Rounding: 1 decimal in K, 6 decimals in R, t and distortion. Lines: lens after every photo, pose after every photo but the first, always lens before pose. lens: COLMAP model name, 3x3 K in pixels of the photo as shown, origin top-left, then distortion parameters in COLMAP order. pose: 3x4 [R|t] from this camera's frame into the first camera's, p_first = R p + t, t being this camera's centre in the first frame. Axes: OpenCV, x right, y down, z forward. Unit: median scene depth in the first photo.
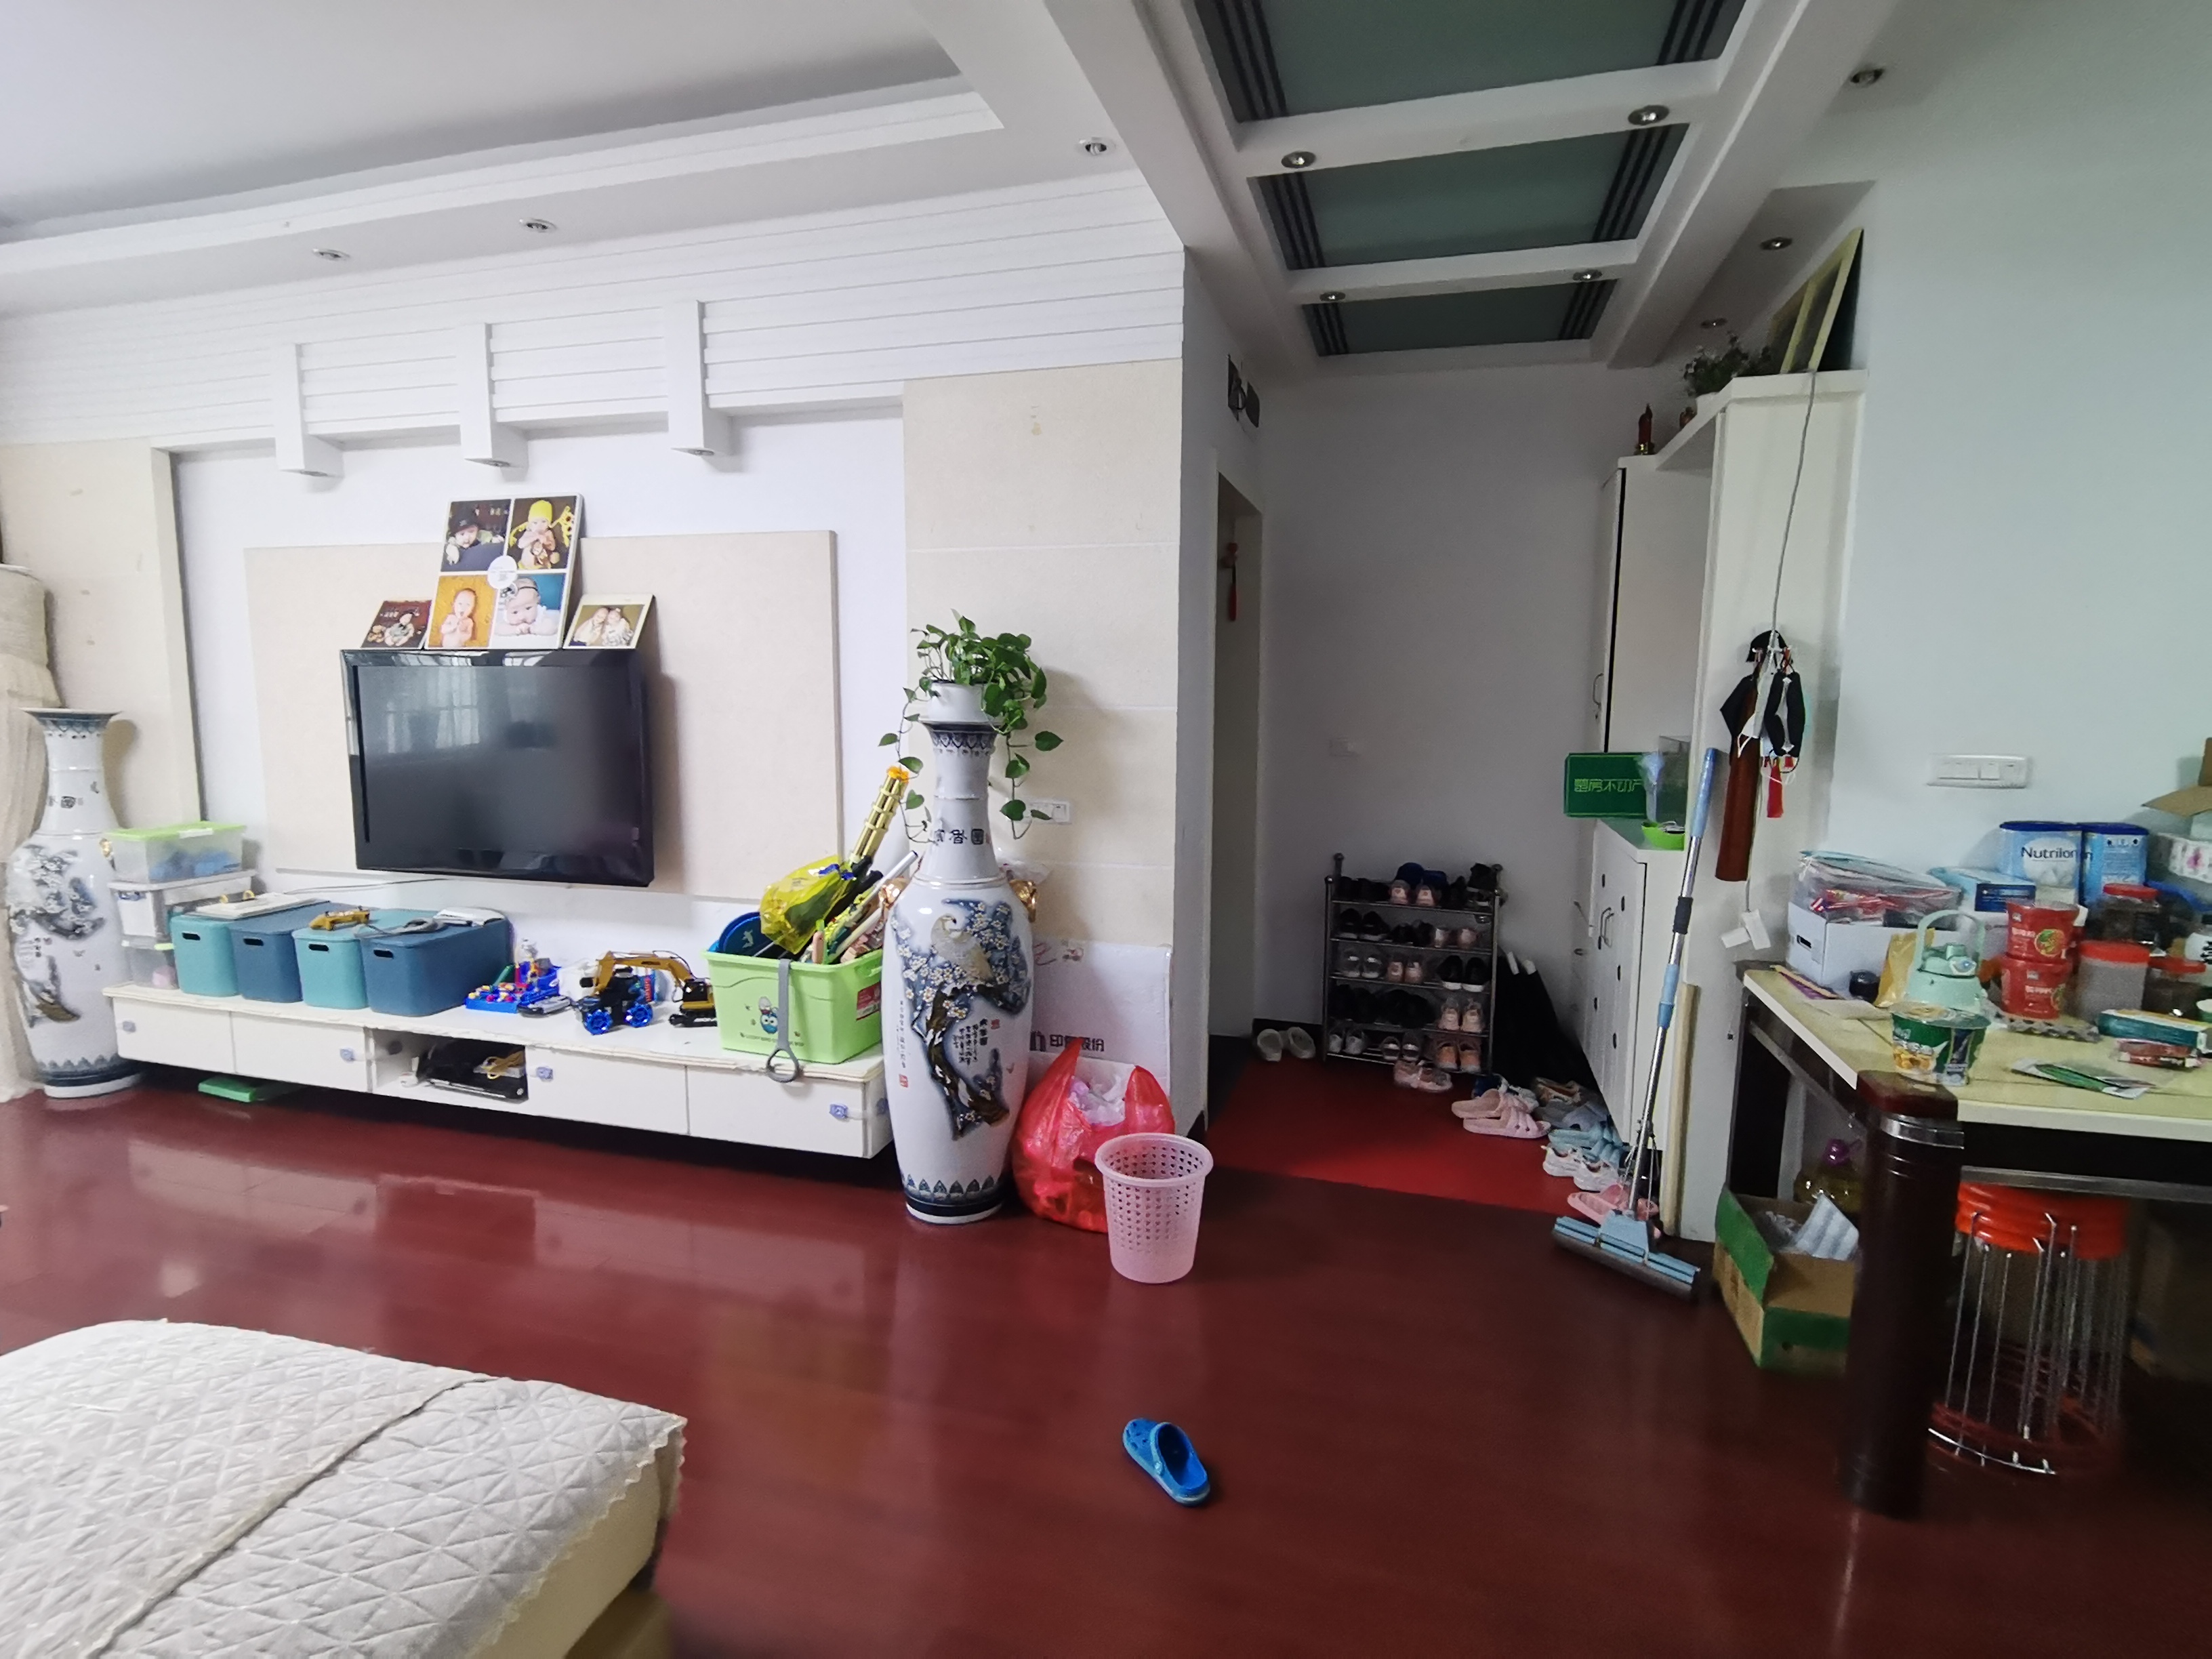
lens RADIAL K [[1112.2, 0, 1093.0], [0, 1112.2, 820.1], [0, 0, 1]] dist [0.014671, -0.001585]
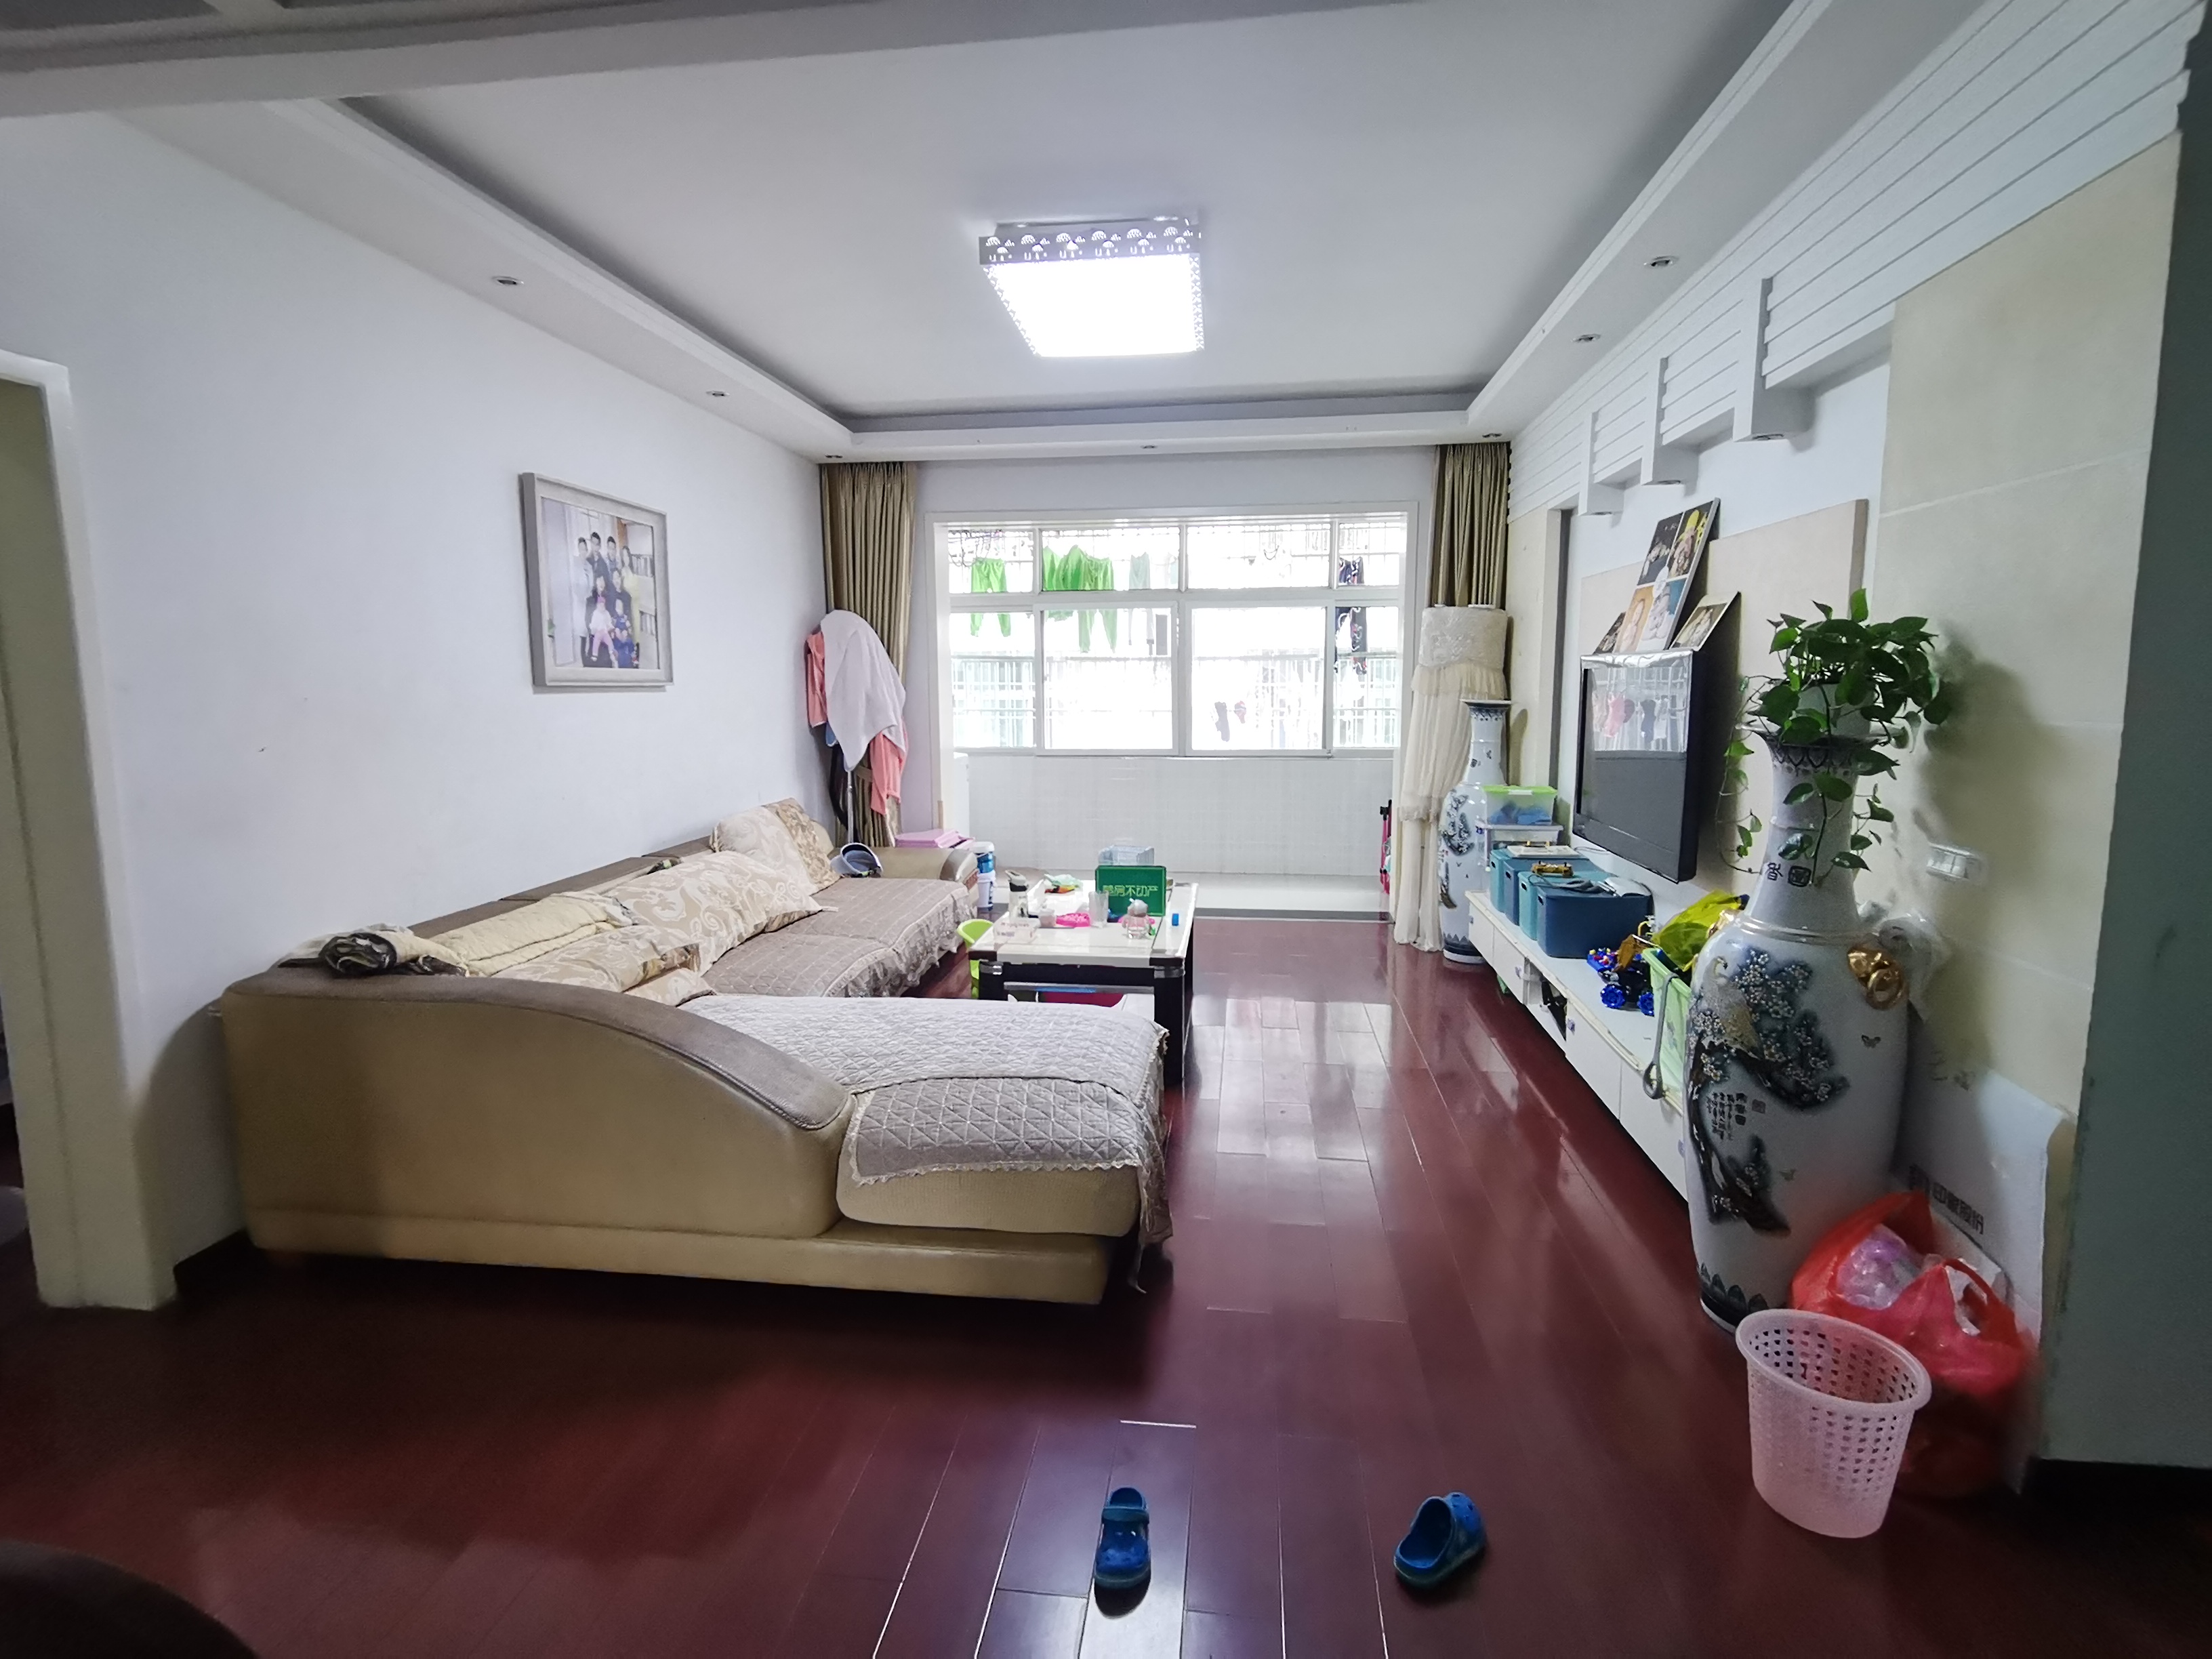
lens RADIAL K [[1112.2, 0, 1096.5], [0, 1112.2, 820.3], [0, 0, 1]] dist [0.014671, -0.001585]
pose [[0.140875, 0.122072, -0.982473, 0.528671], [-0.116556, 0.987513, 0.105986, -0.044088], [0.983142, 0.099582, 0.153344, 0.327997]]
